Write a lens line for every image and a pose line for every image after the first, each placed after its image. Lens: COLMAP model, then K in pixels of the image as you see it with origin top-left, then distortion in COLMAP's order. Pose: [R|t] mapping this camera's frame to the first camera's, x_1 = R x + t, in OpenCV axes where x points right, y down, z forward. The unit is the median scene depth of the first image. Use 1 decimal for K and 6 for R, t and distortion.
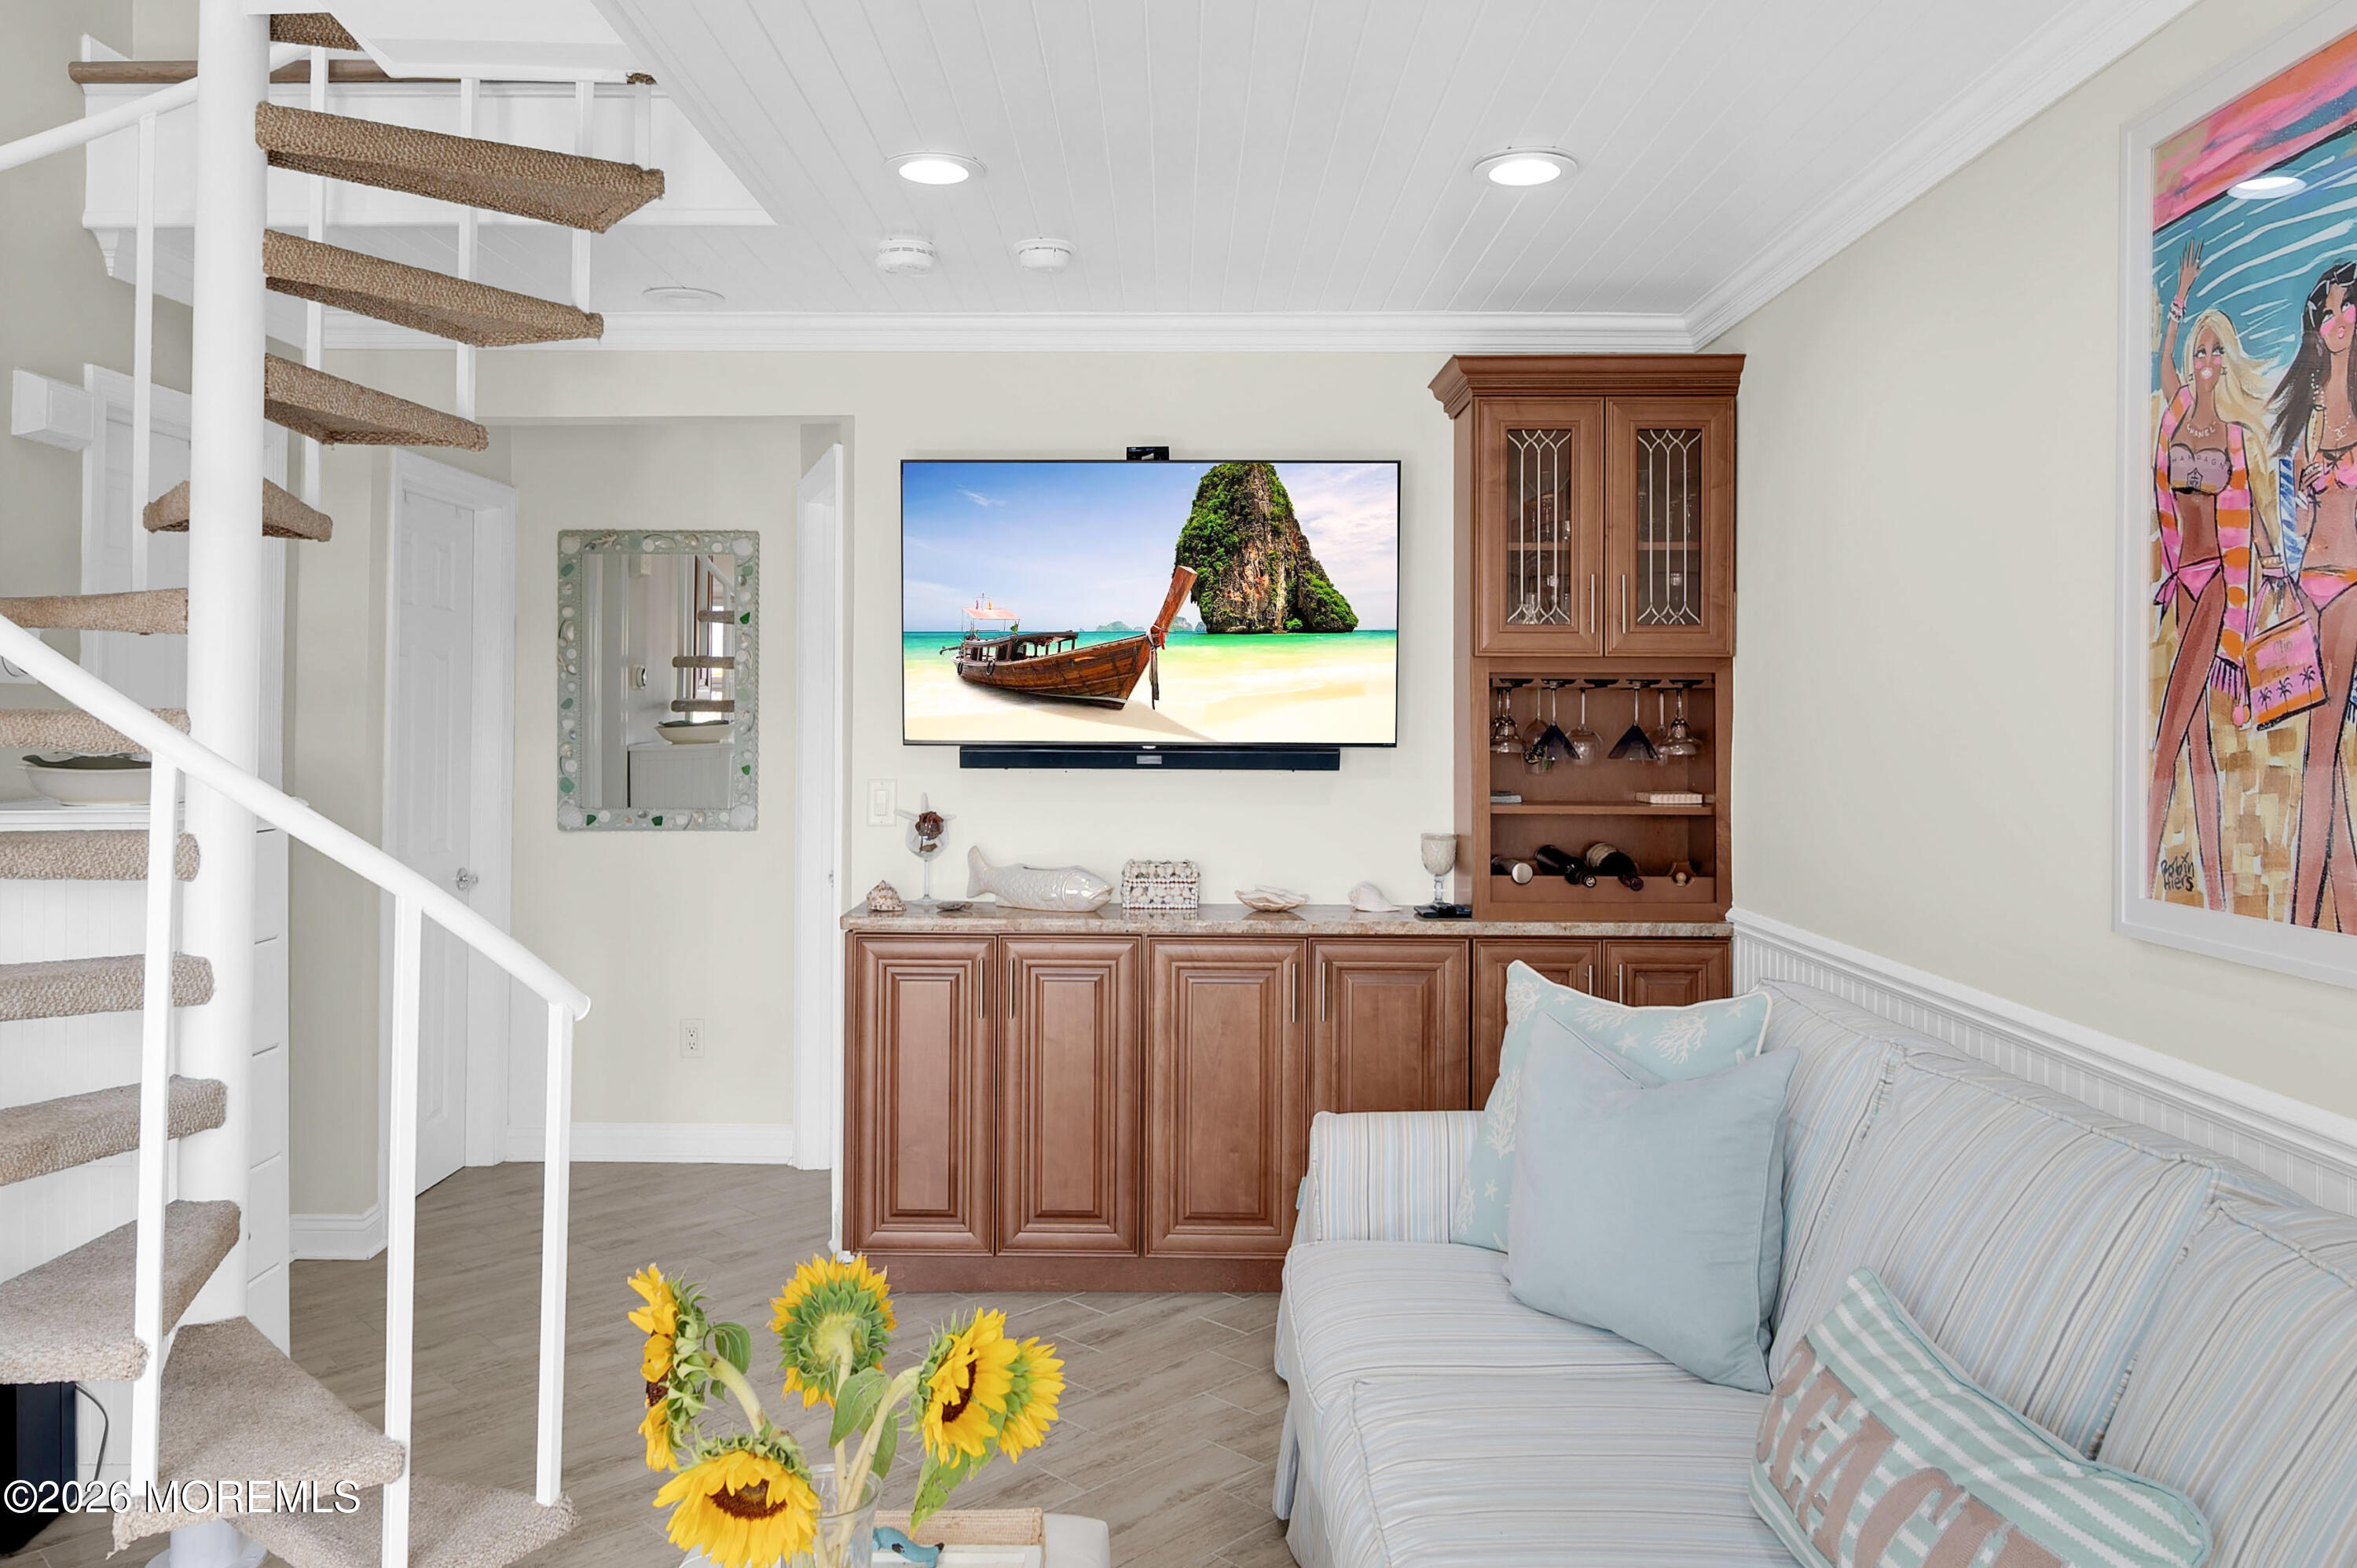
lens RADIAL K [[1697.5, 0, 1136.7], [0, 1697.5, 699.4], [0, 0, 1]] dist [0.001233, 0.005198]
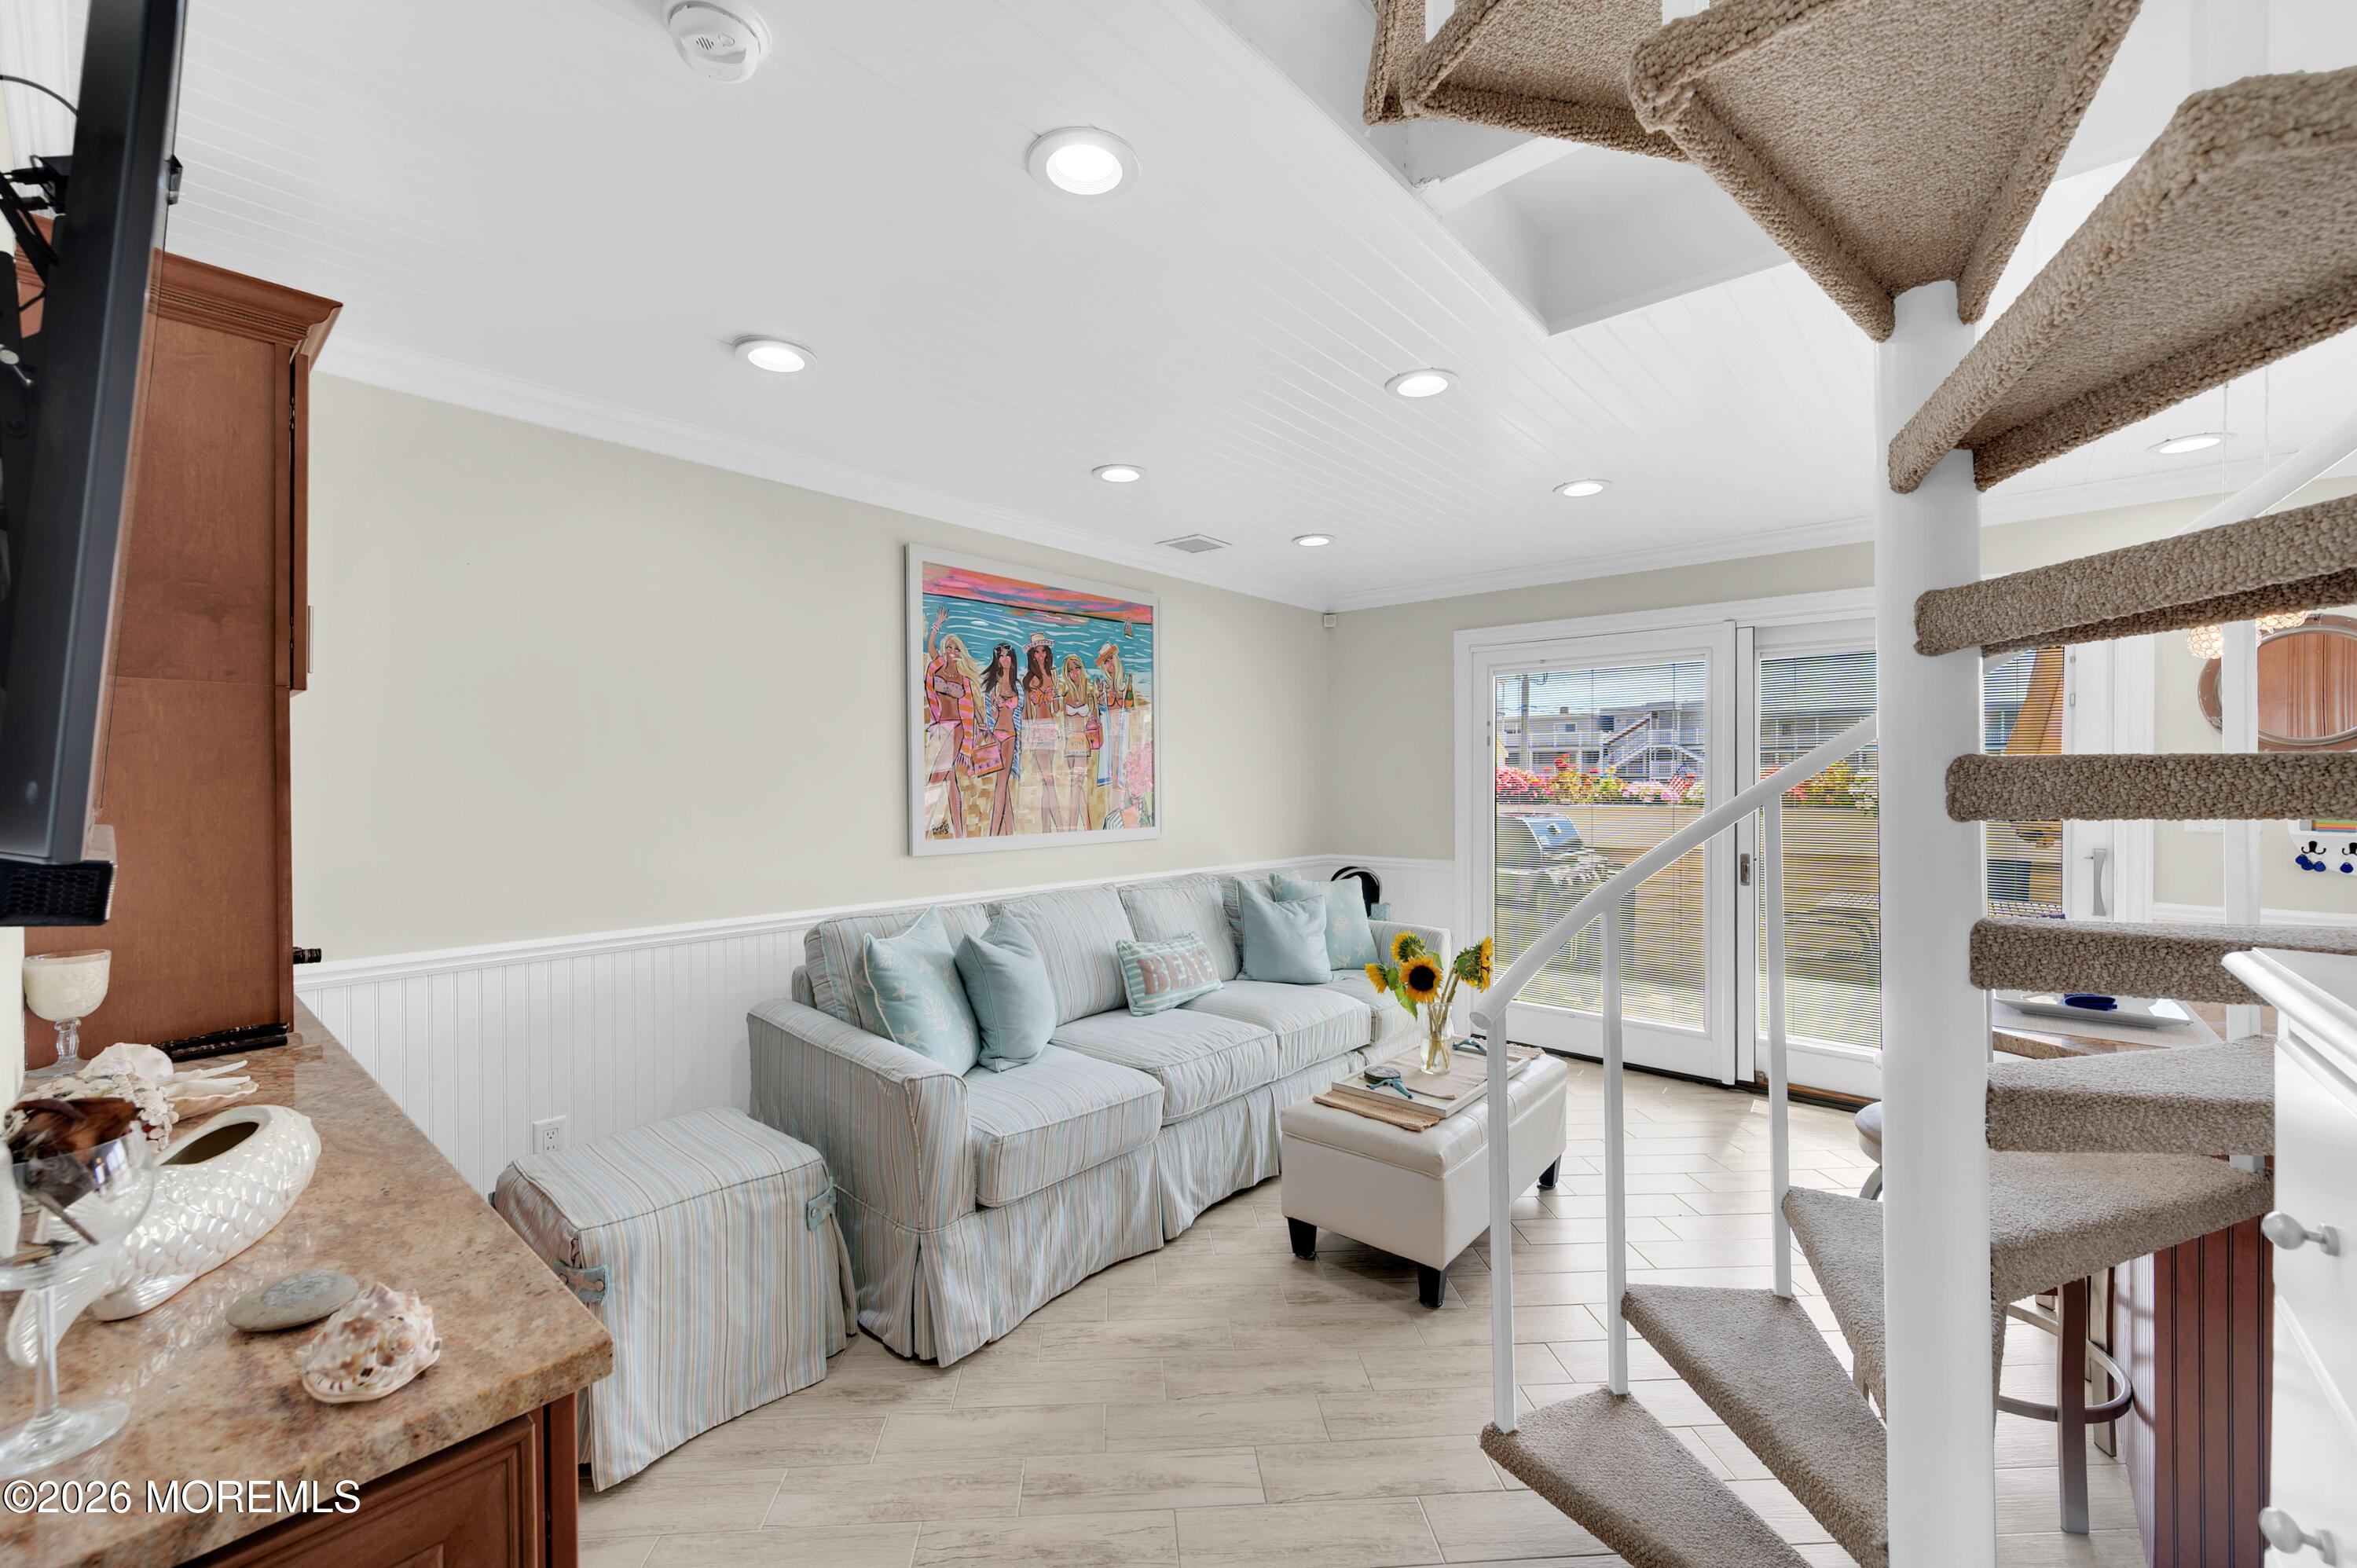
lens RADIAL K [[939.6, 0, 1175.2], [0, 939.6, 772.2], [0, 0, 1]] dist [0.003806, -0.000410]
pose [[-0.766431, 0.003800, 0.642316, -0.378849], [-0.008036, 0.999848, -0.015503, 0.016455], [-0.642277, -0.017044, -0.766283, 1.074665]]
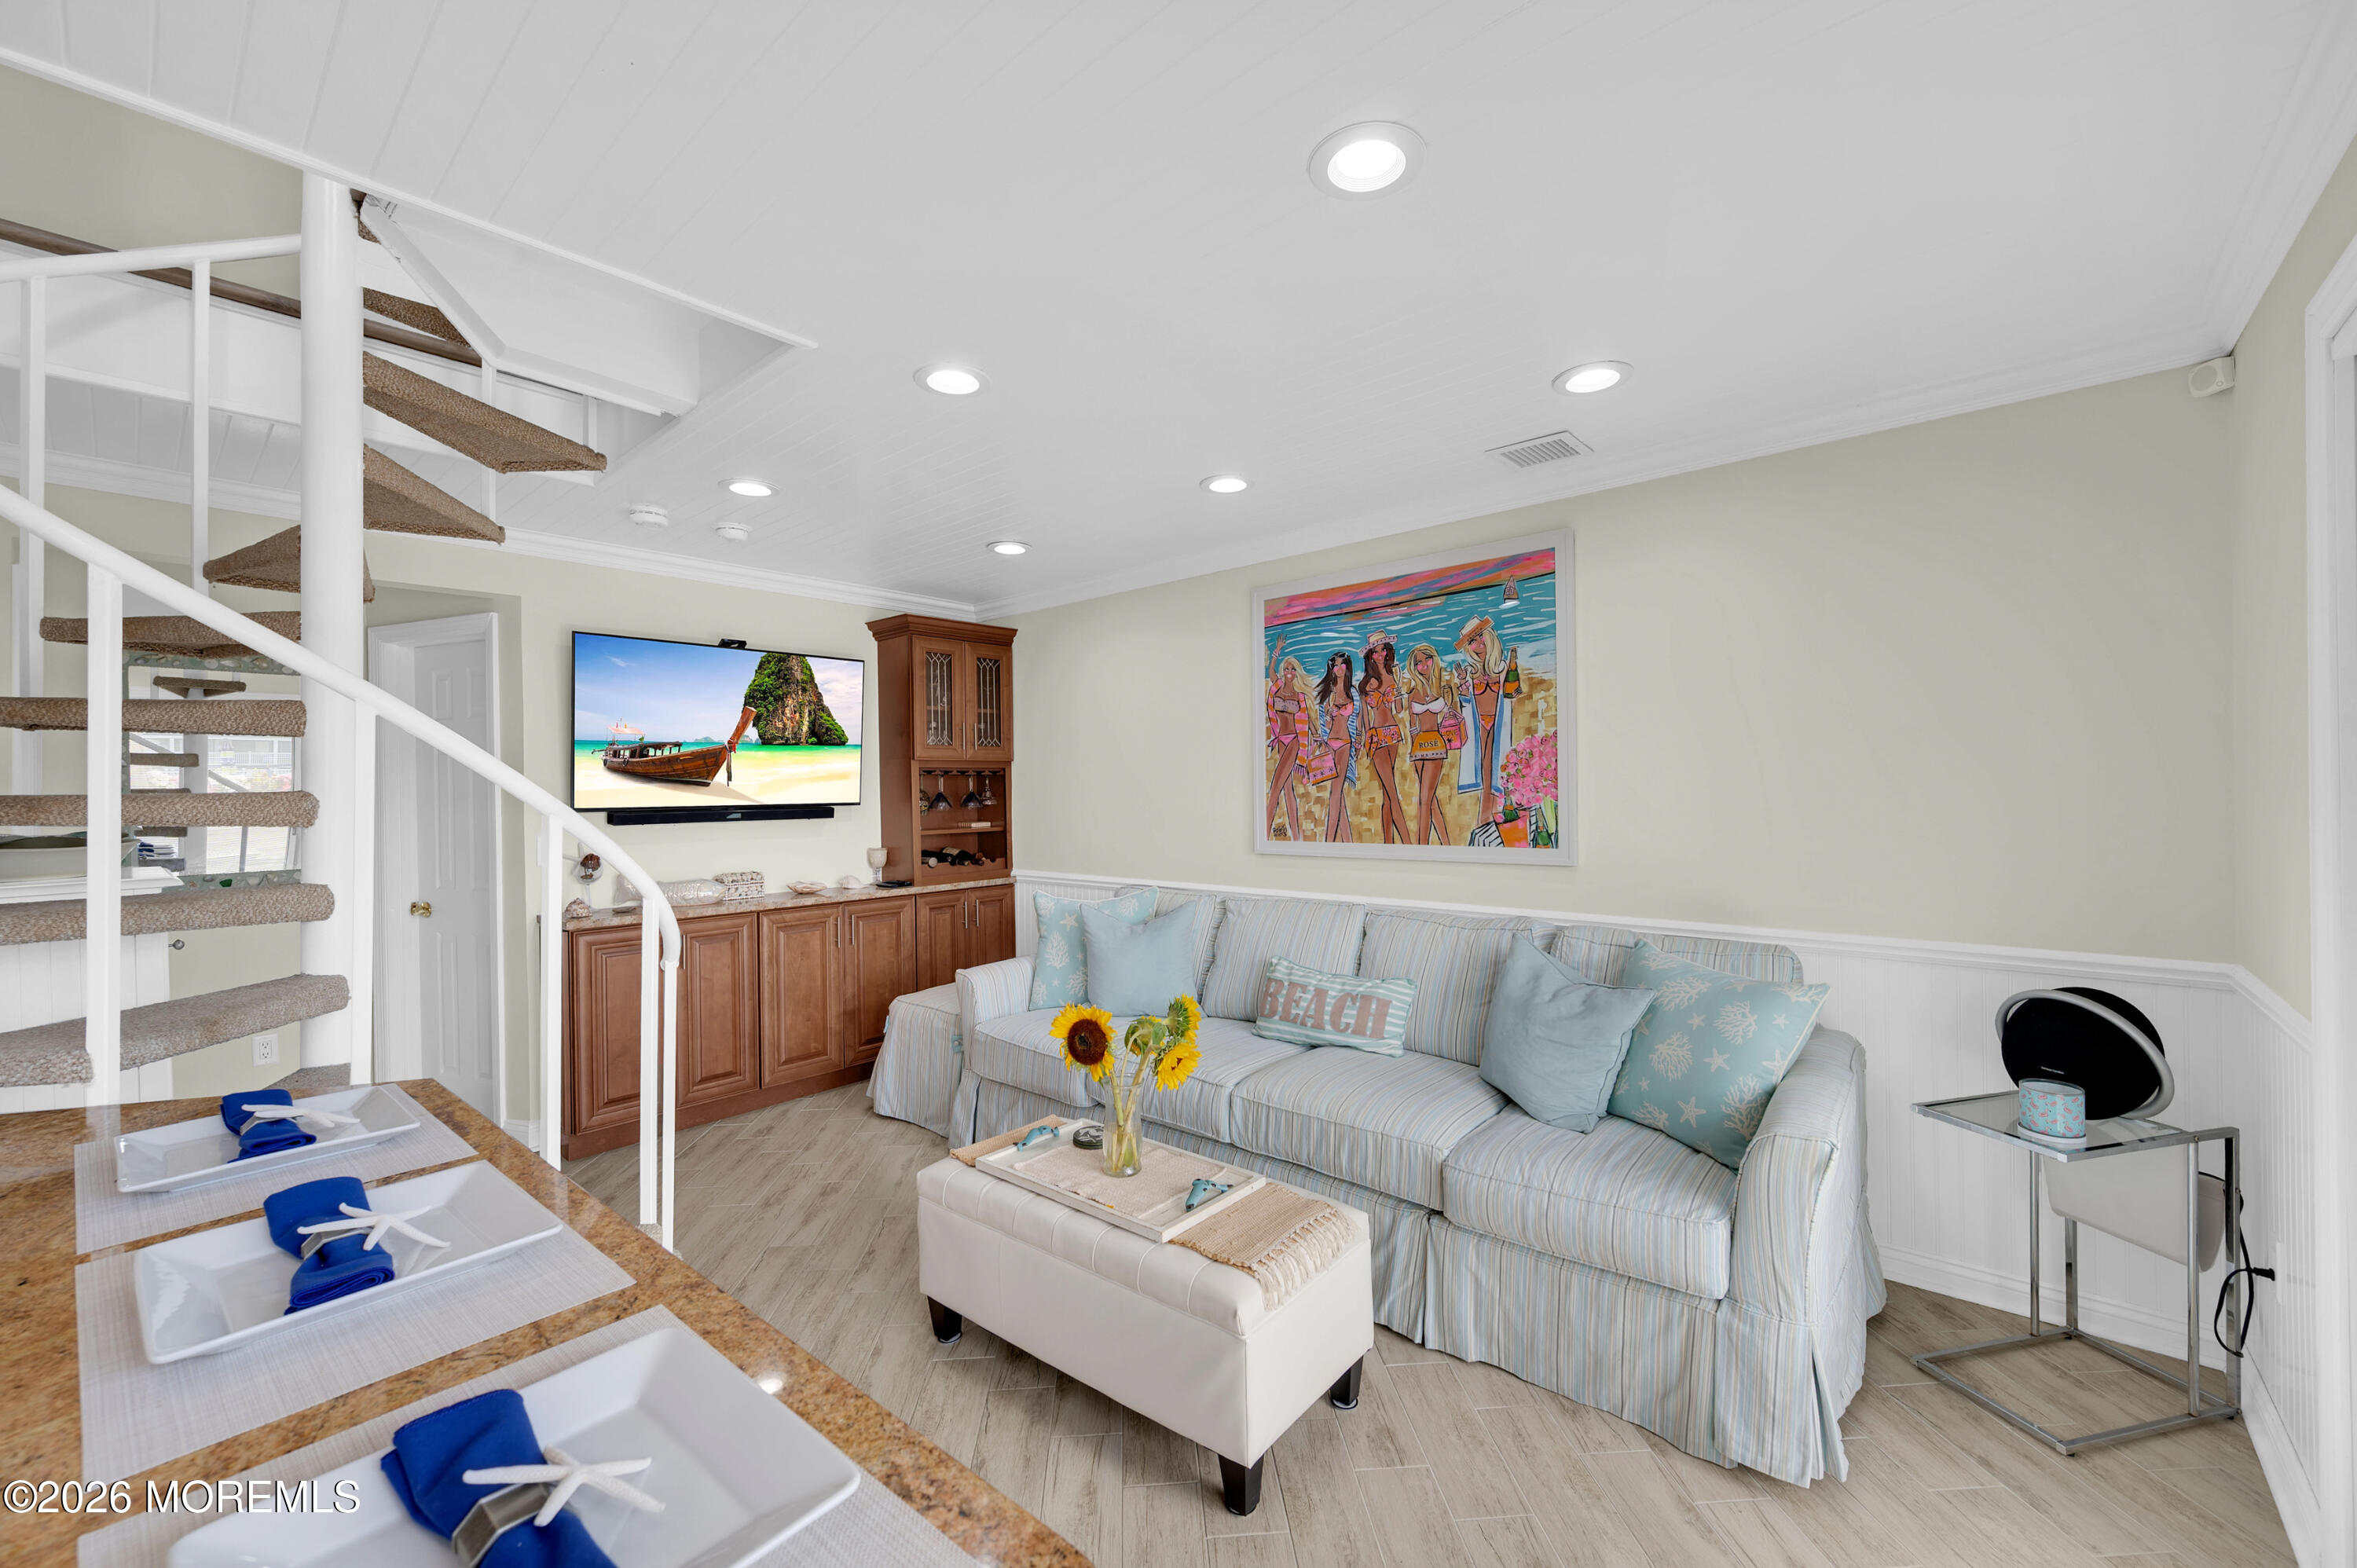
lens RADIAL K [[939.6, 0, 1208.7], [0, 939.6, 780.8], [0, 0, 1]] dist [0.003806, -0.000410]
pose [[0.633466, -0.008406, 0.773725, -0.462456], [0.008525, 0.999956, 0.003884, -0.000290], [-0.773723, 0.004136, 0.633510, -0.008146]]
